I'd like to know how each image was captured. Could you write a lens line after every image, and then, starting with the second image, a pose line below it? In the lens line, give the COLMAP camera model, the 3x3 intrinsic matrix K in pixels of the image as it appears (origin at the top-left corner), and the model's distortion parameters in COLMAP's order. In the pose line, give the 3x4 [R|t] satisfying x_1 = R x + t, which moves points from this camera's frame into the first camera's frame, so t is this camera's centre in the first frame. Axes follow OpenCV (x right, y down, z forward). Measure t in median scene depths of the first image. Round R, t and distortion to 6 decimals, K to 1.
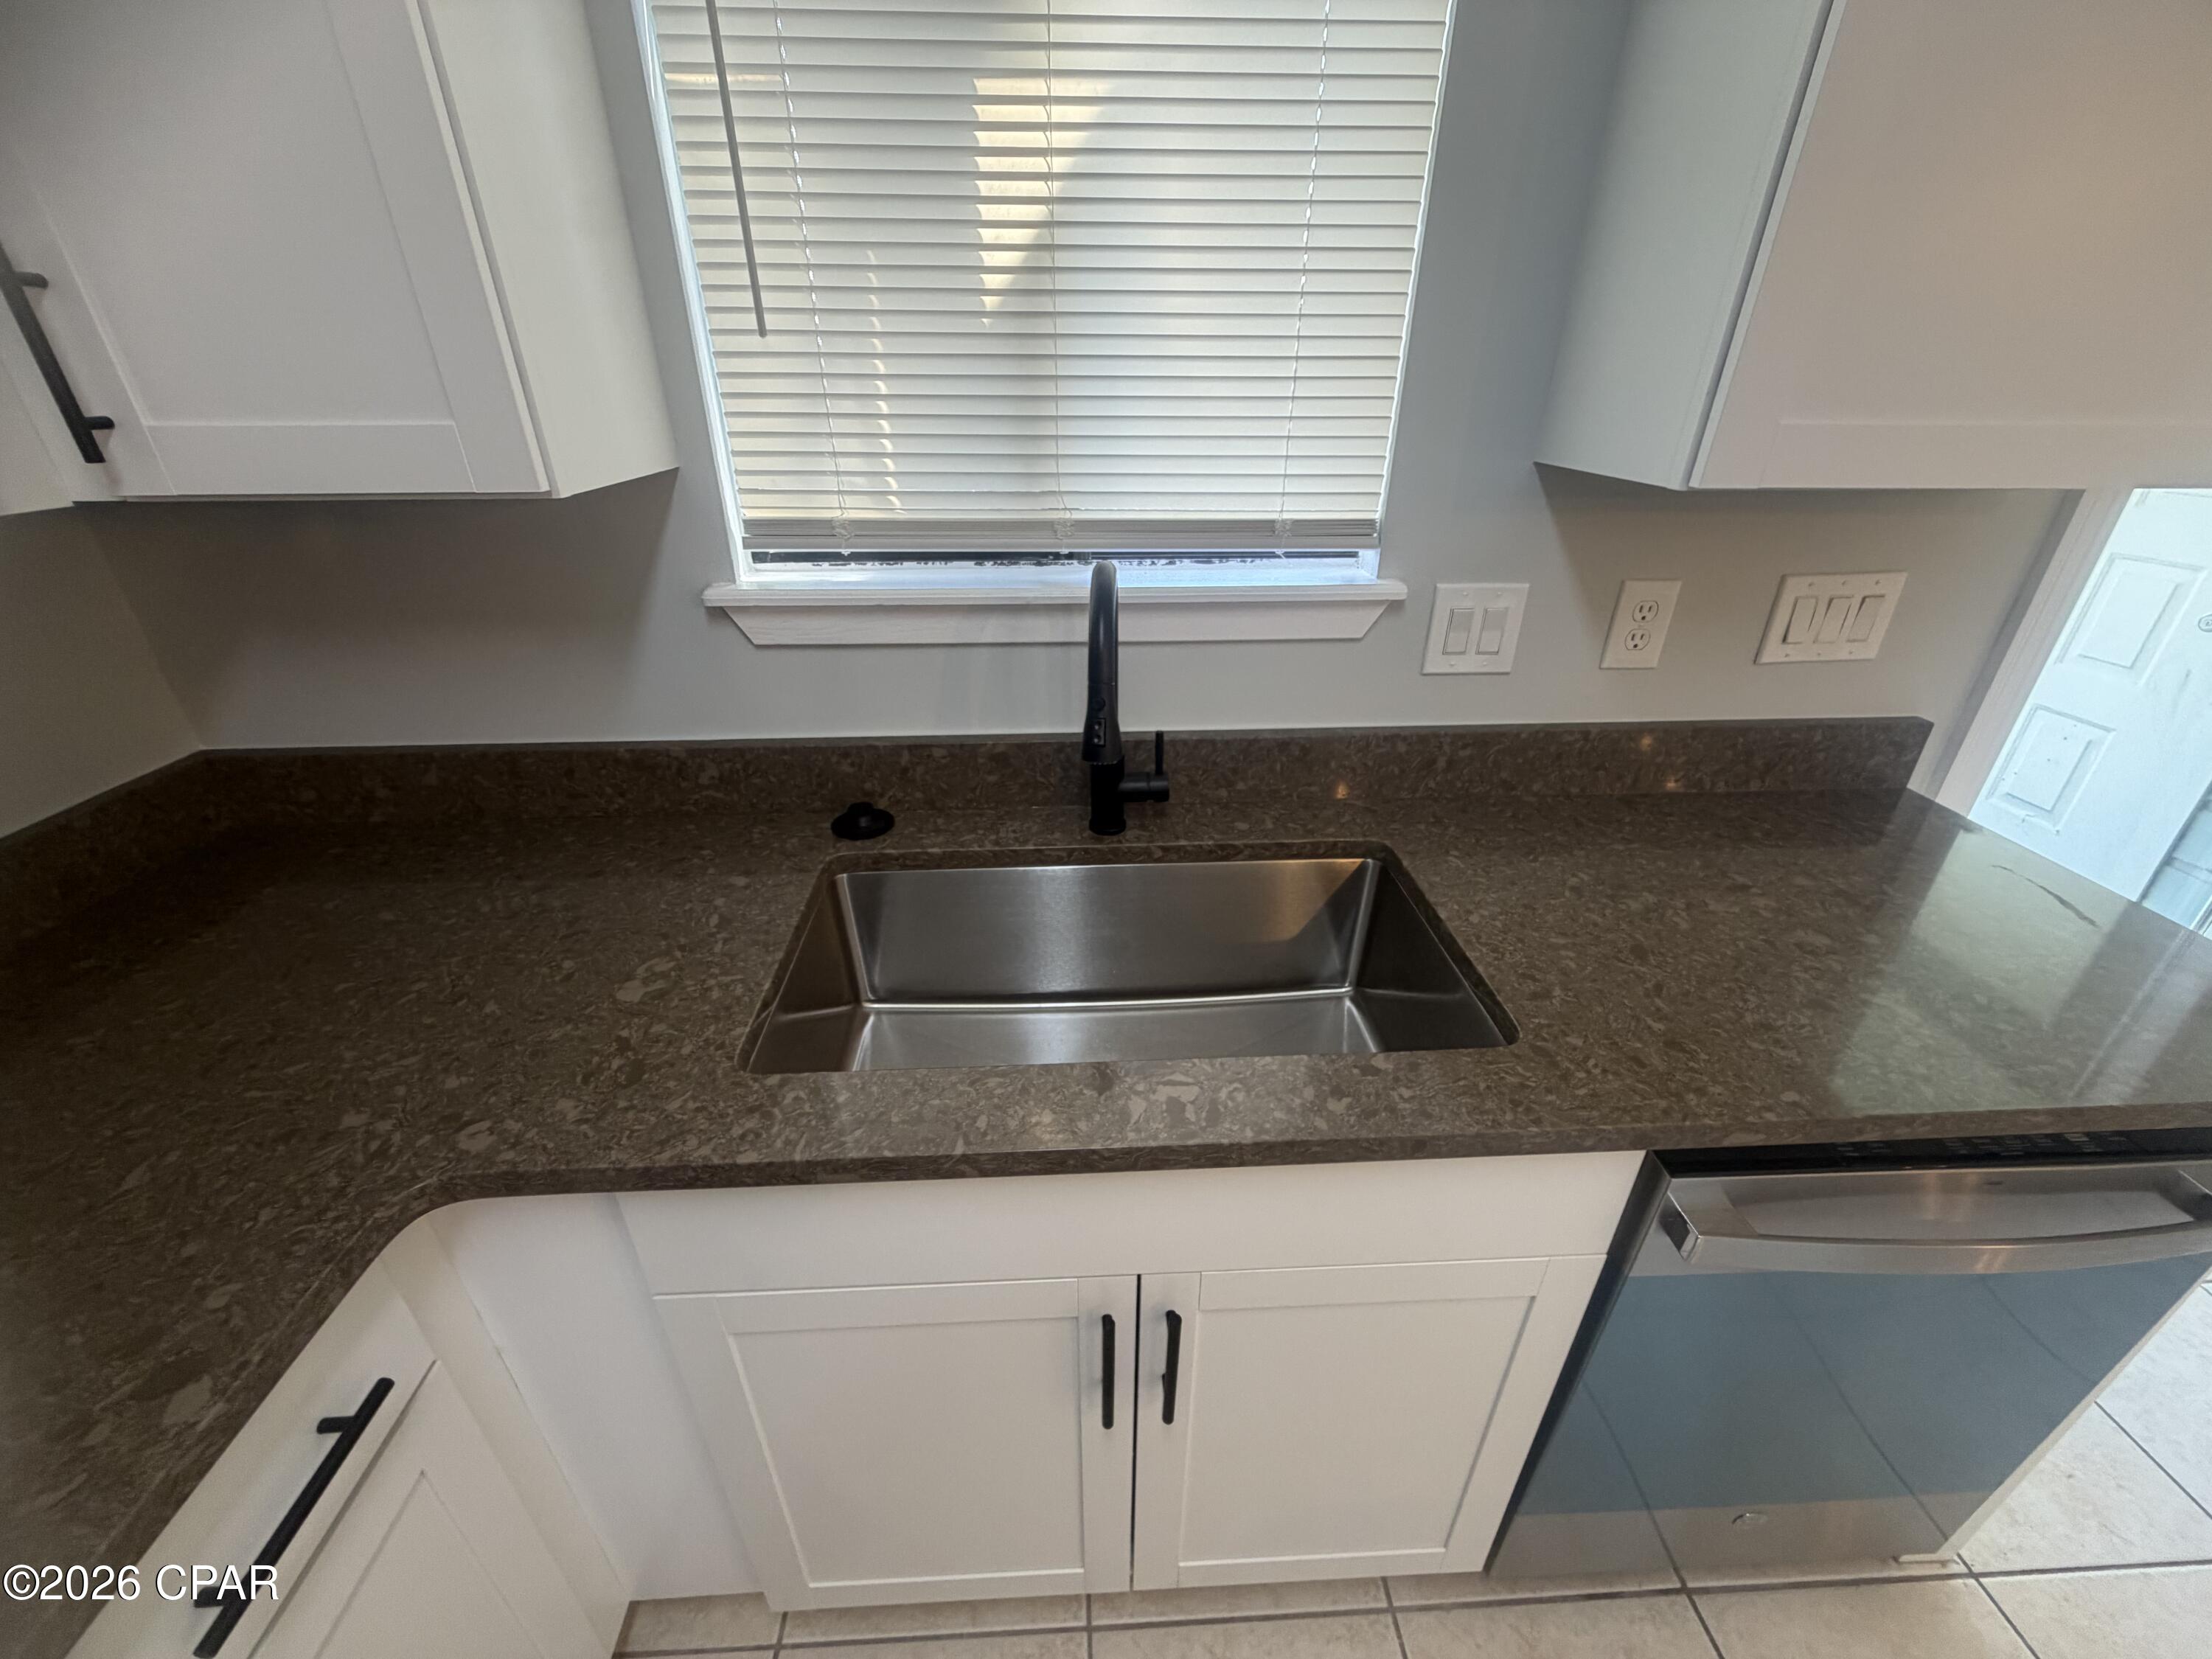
lens RADIAL K [[884.4, 0, 1107.5], [0, 884.4, 829.8], [0, 0, 1]] dist [0.001543, -0.000540]
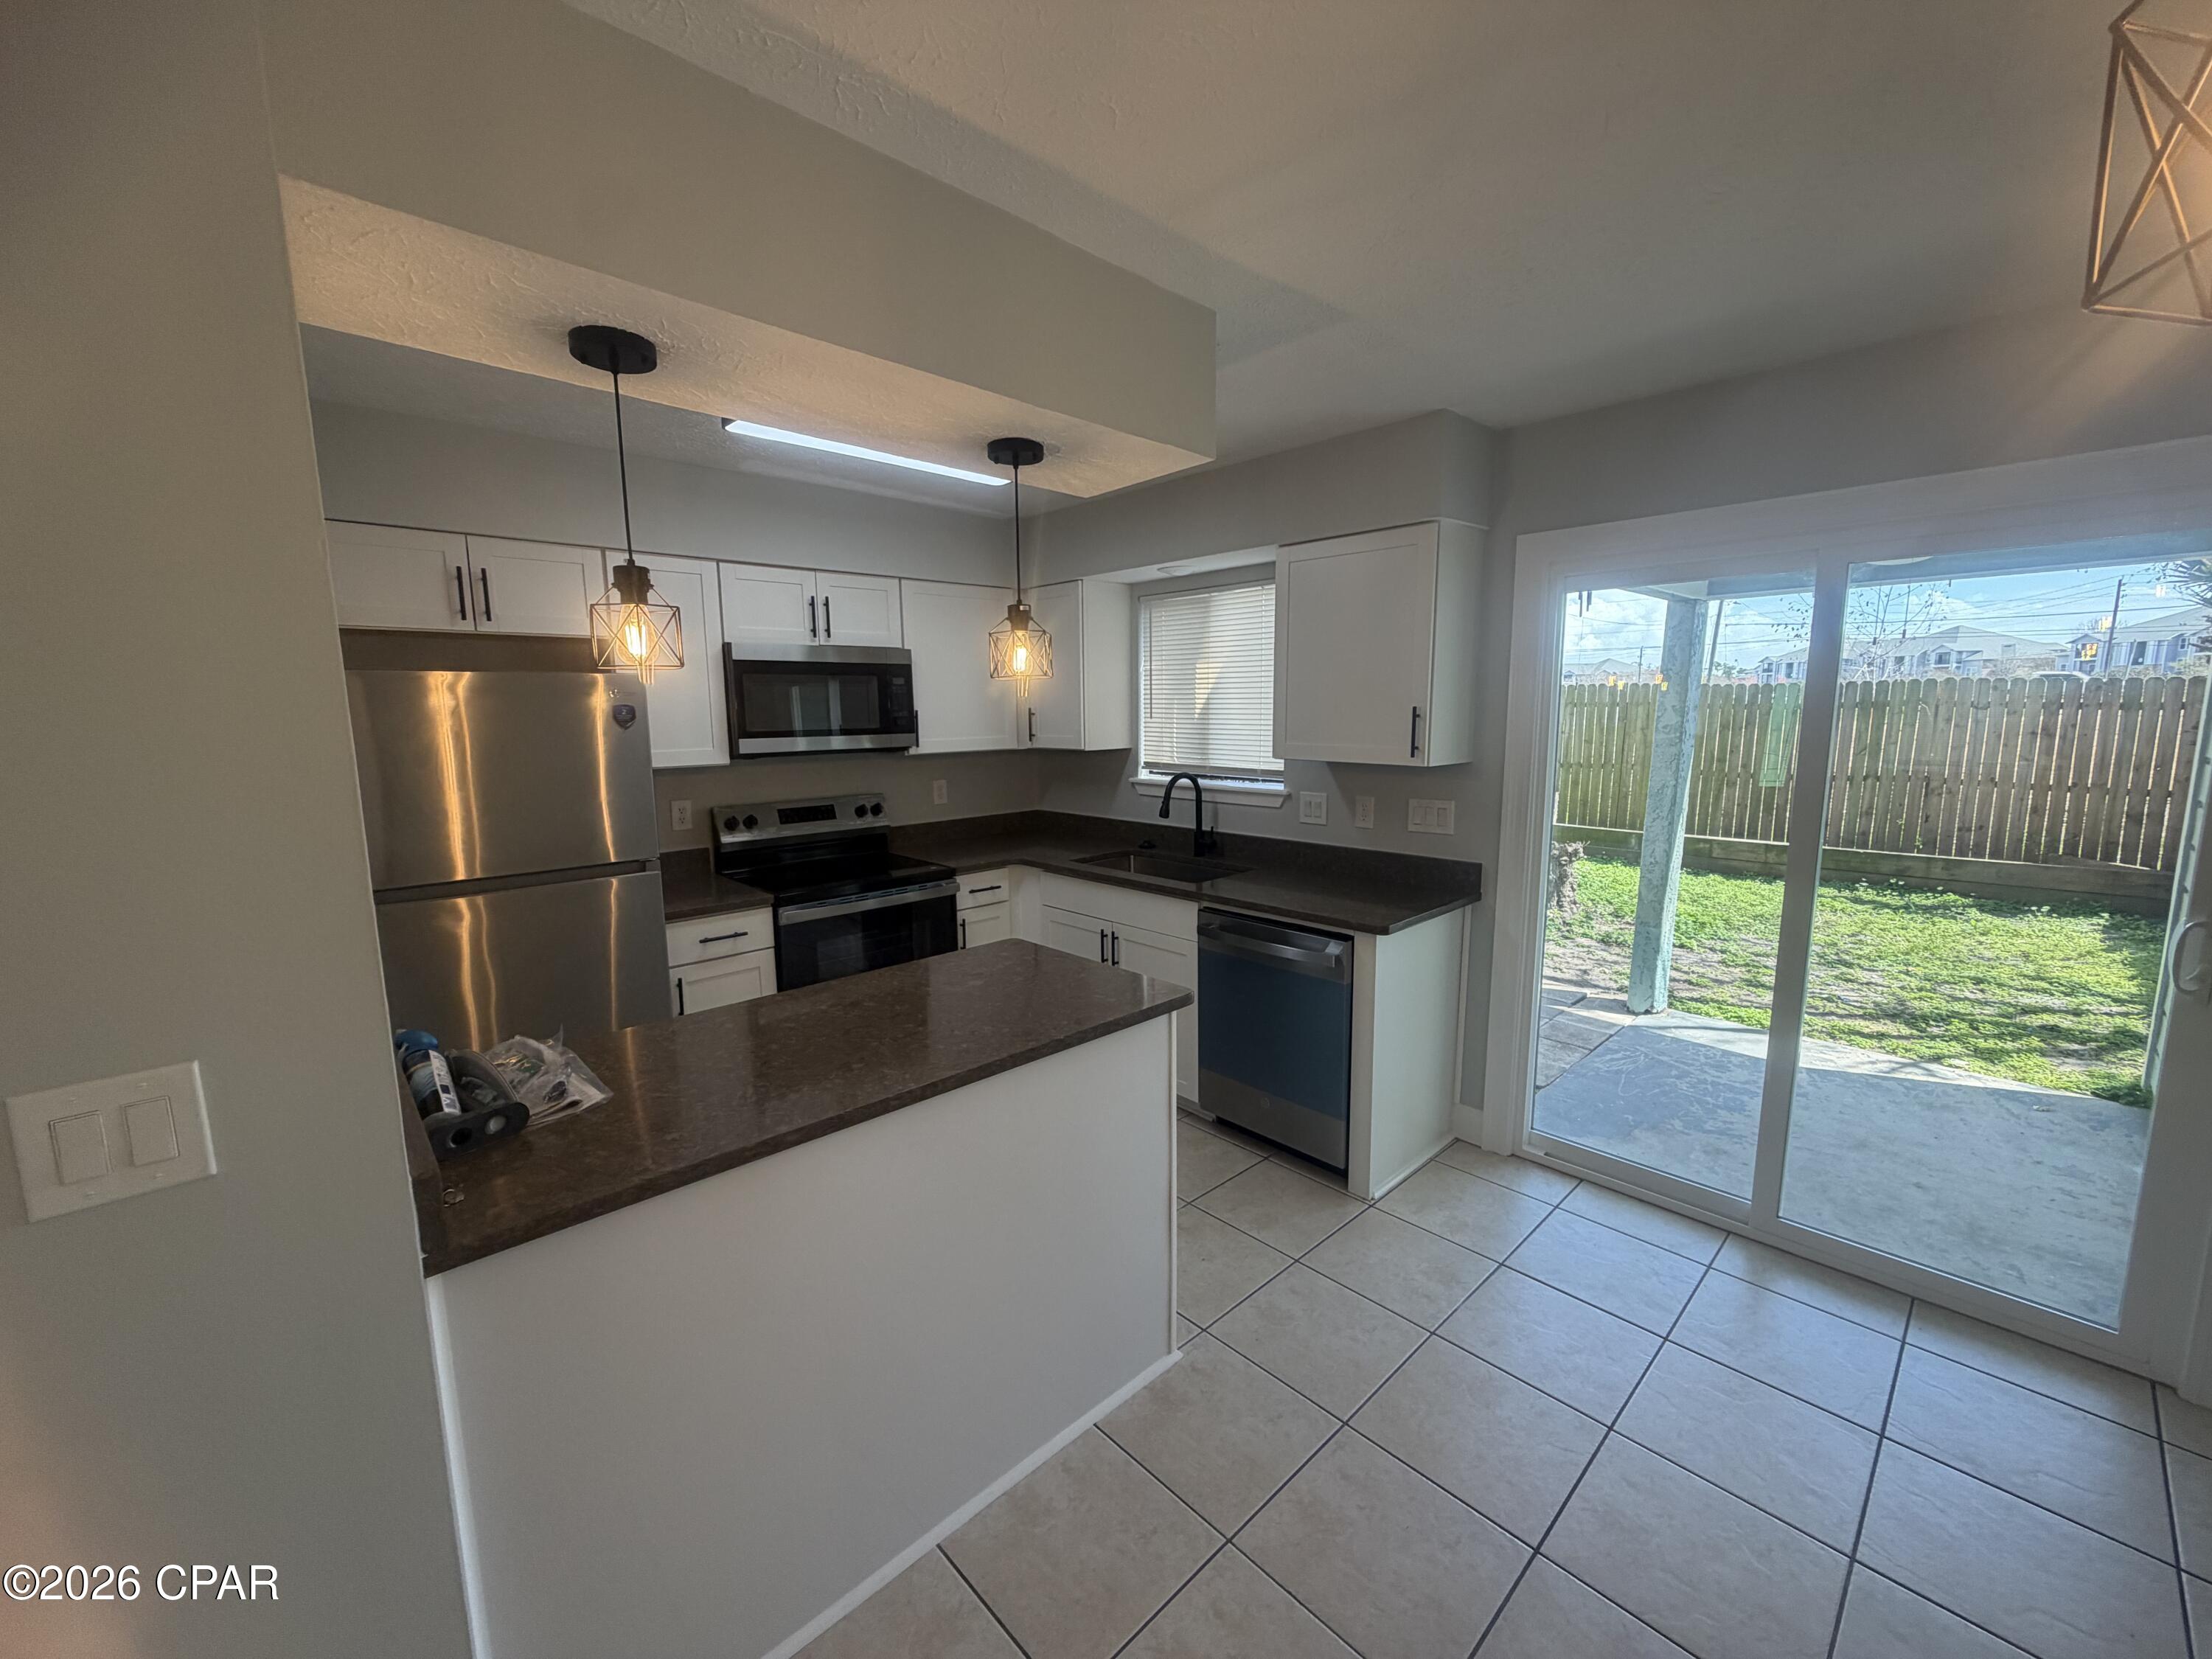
lens RADIAL K [[884.4, 0, 1103.4], [0, 884.4, 827.9], [0, 0, 1]] dist [0.001543, -0.000540]
pose [[0.657224, 0.098273, -0.747261, 2.234768], [-0.342204, 0.922286, -0.179681, 0.620491], [0.671531, 0.373807, 0.639778, -1.363719]]
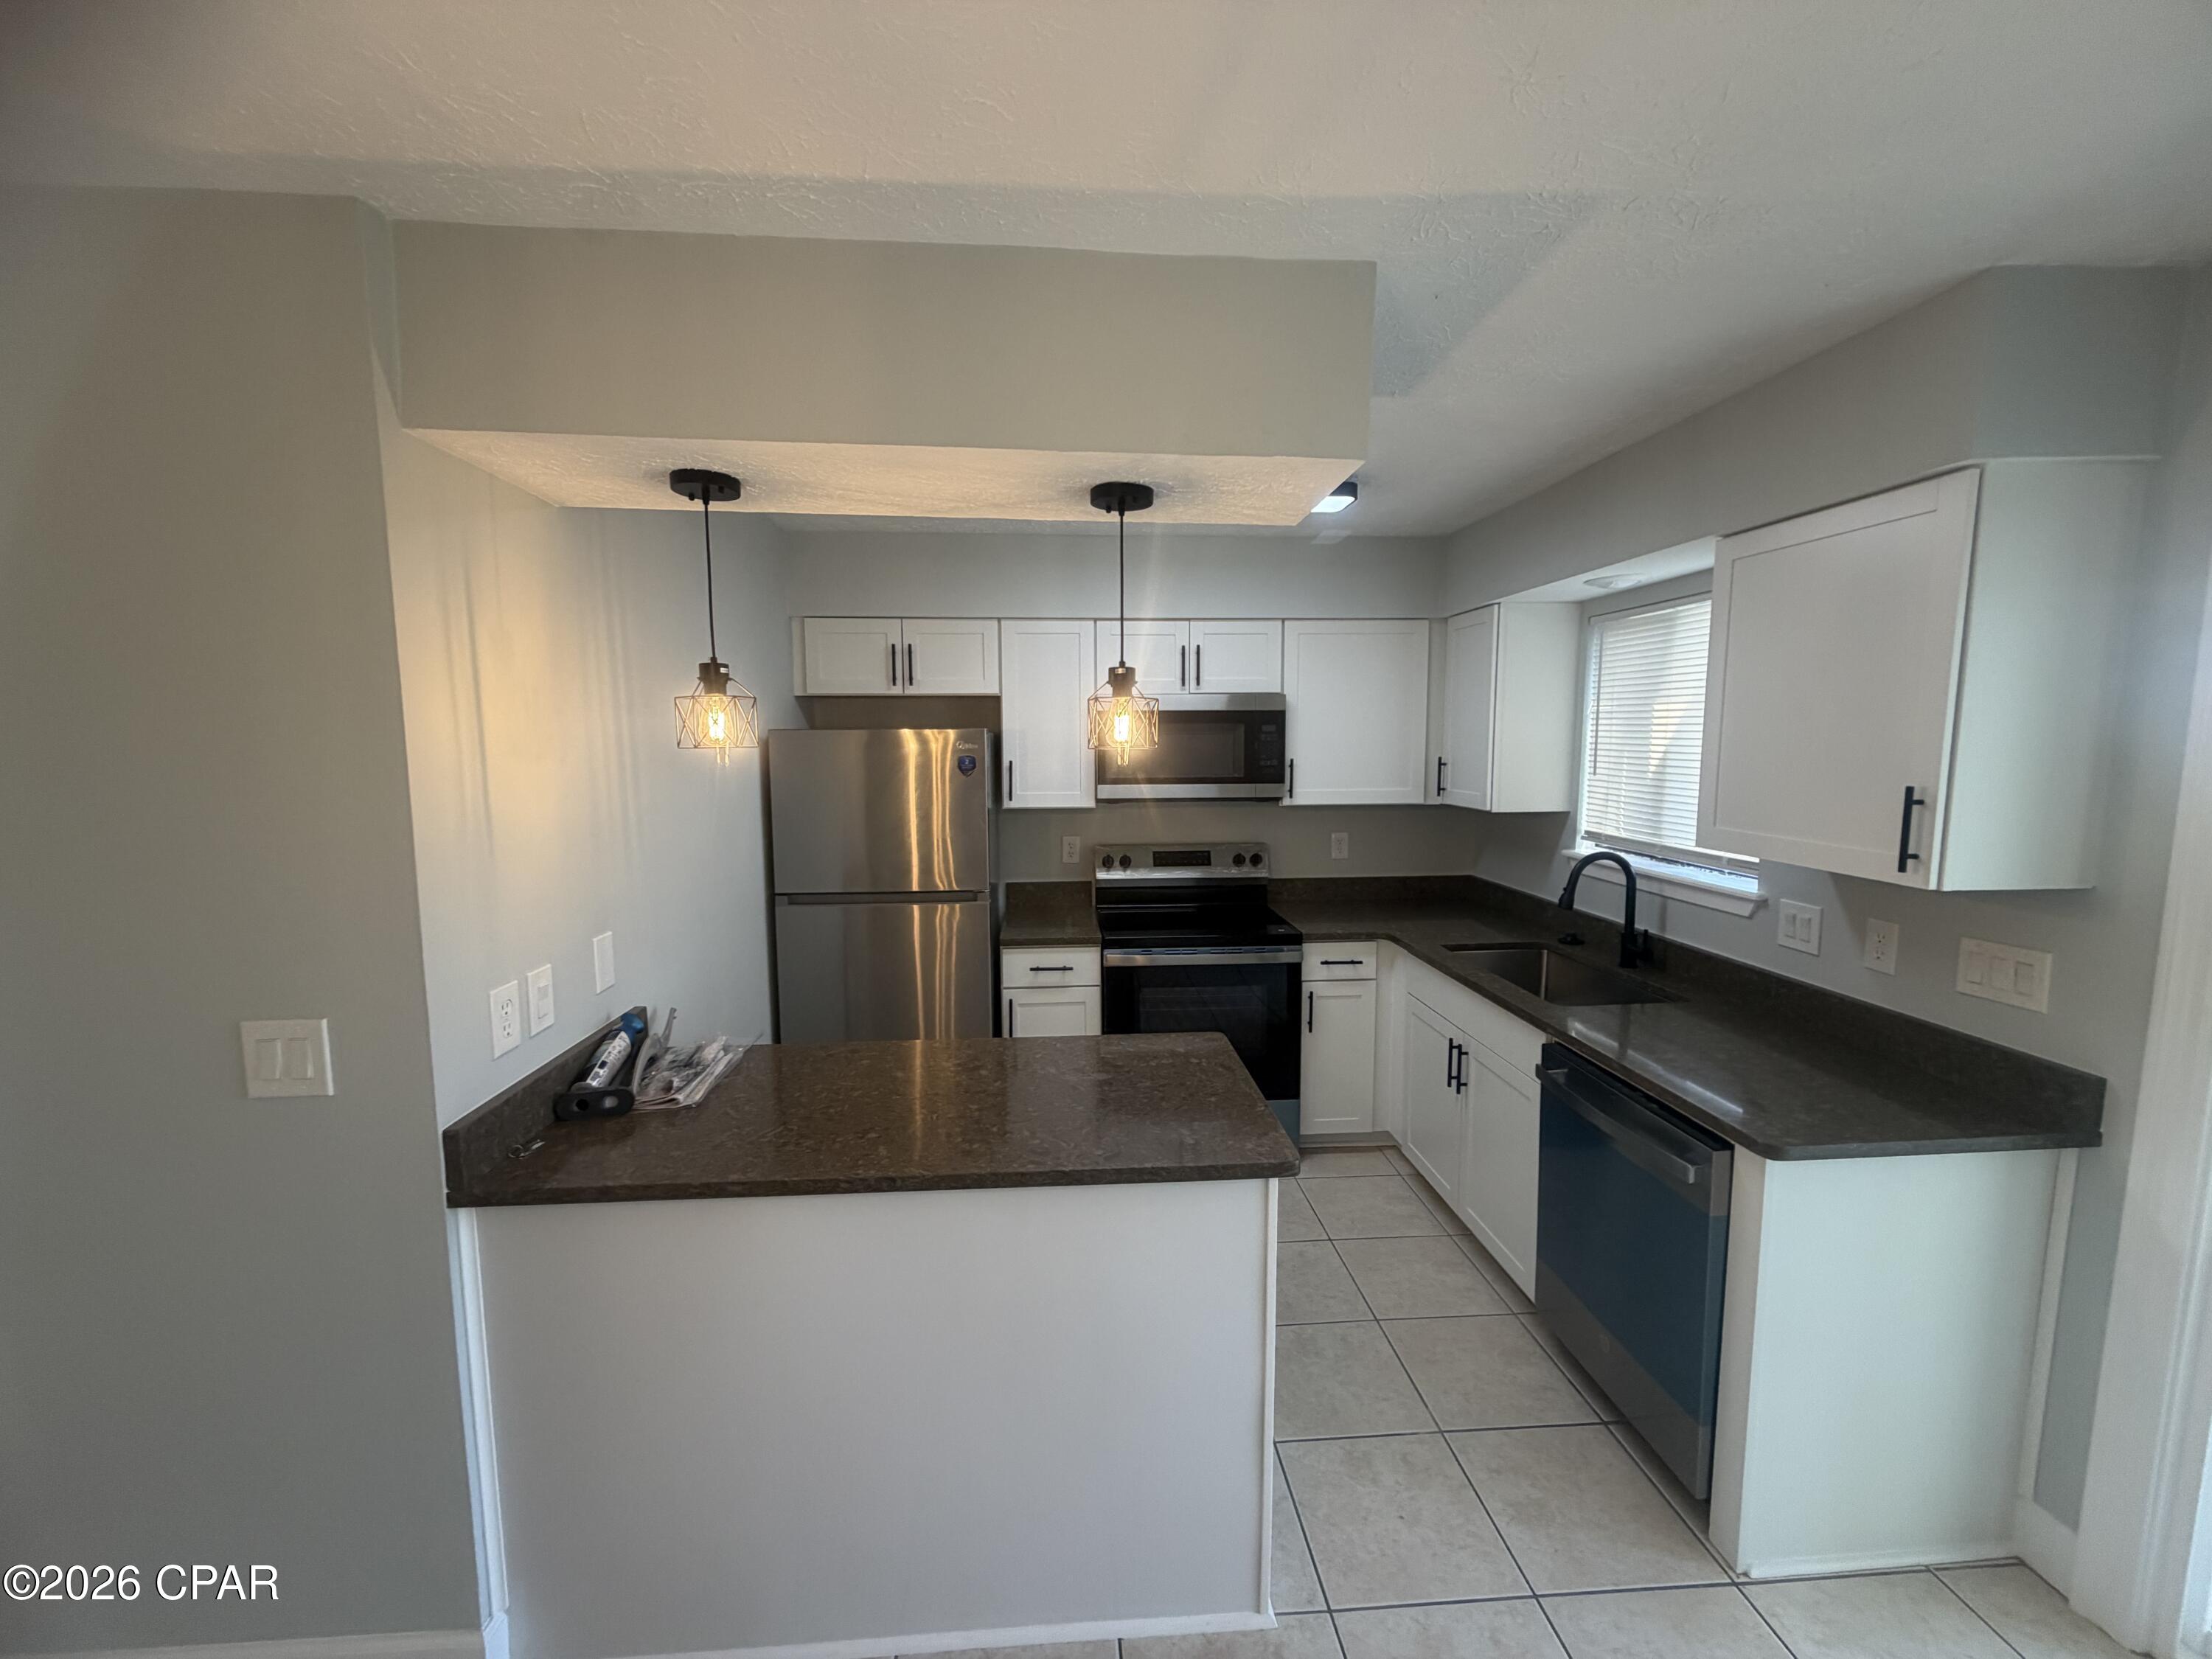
lens RADIAL K [[884.4, 0, 1098.9], [0, 884.4, 829.2], [0, 0, 1]] dist [0.001543, -0.000540]
pose [[0.027374, 0.108612, -0.993707, 2.335996], [-0.461754, 0.883041, 0.083796, 0.129852], [0.886586, 0.456554, 0.074325, -0.596971]]
